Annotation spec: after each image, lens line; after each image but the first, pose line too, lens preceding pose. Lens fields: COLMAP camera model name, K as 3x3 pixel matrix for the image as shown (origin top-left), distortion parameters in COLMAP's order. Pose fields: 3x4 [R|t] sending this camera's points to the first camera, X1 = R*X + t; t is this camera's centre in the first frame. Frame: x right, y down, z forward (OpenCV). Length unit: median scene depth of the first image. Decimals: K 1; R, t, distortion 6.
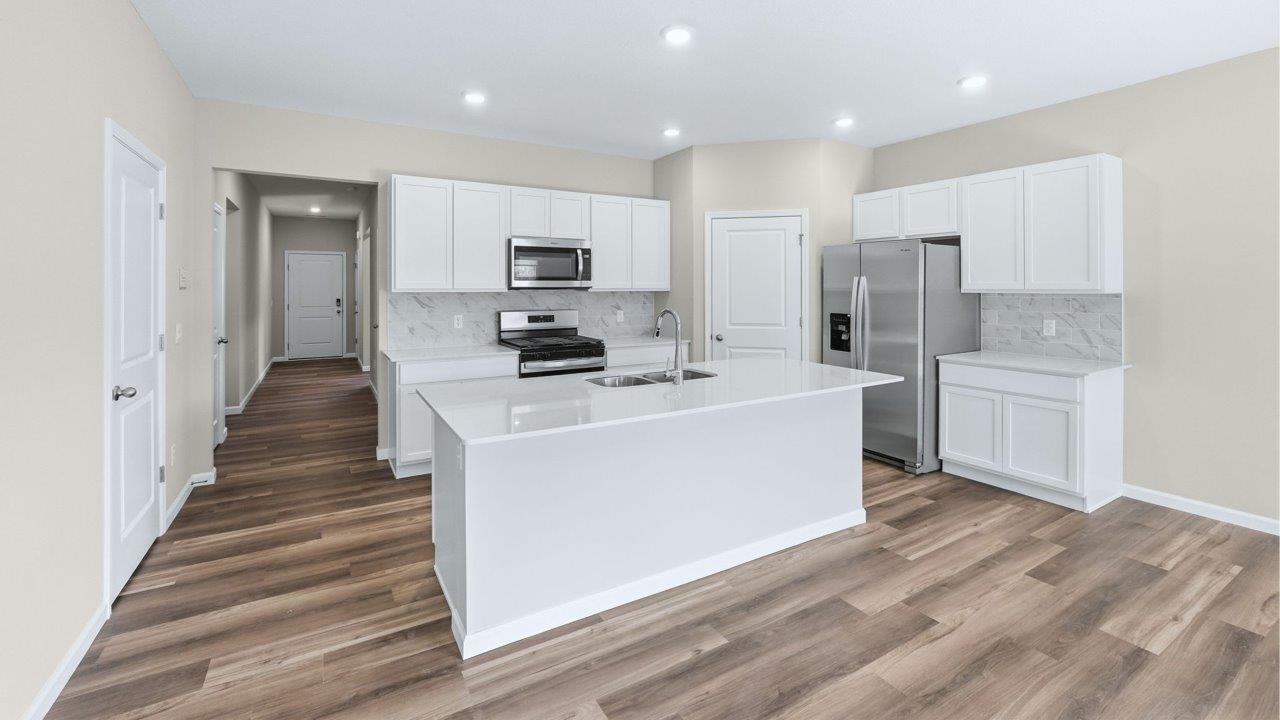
lens RADIAL K [[537.0, 0, 635.3], [0, 537.0, 288.1], [0, 0, 1]] dist [-0.020465, 0.006003]
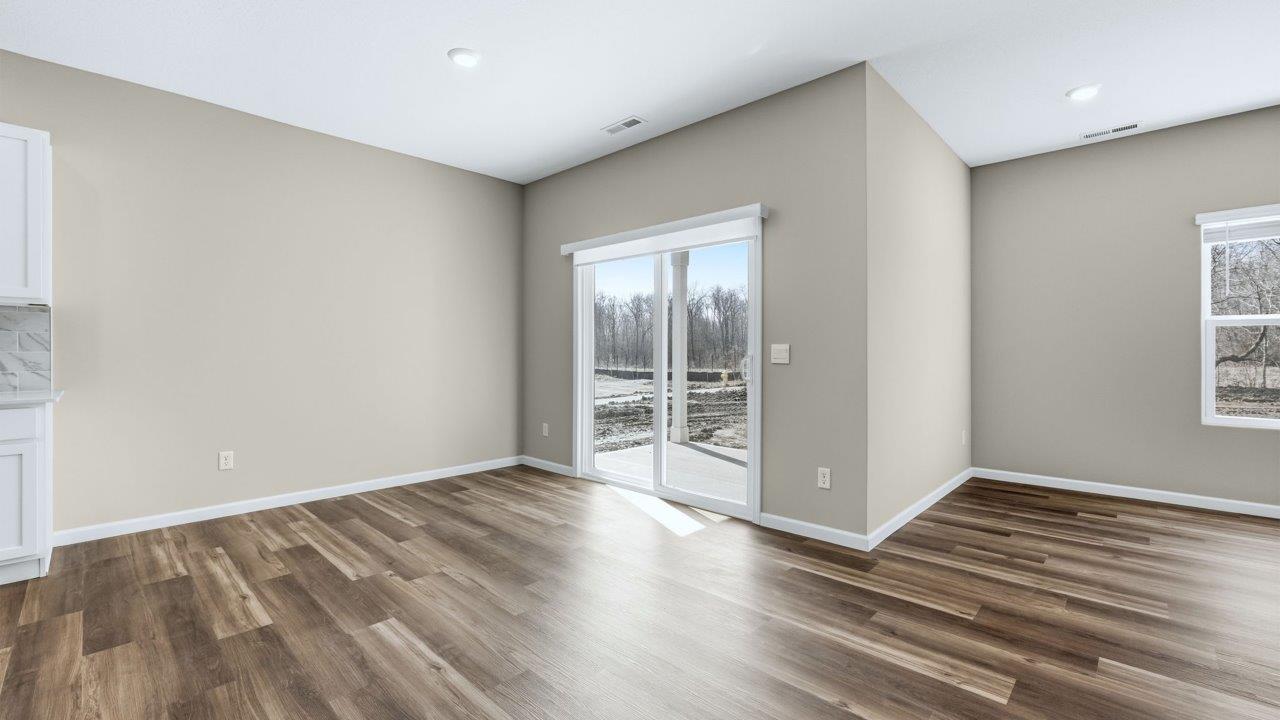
lens RADIAL K [[537.0, 0, 644.0], [0, 537.0, 354.0], [0, 0, 1]] dist [-0.020465, 0.006003]
pose [[-0.272821, -0.007274, 0.962037, -0.130936], [0.001831, 0.999966, 0.008080, 0.071022], [-0.962063, 0.003966, -0.272798, 0.289953]]
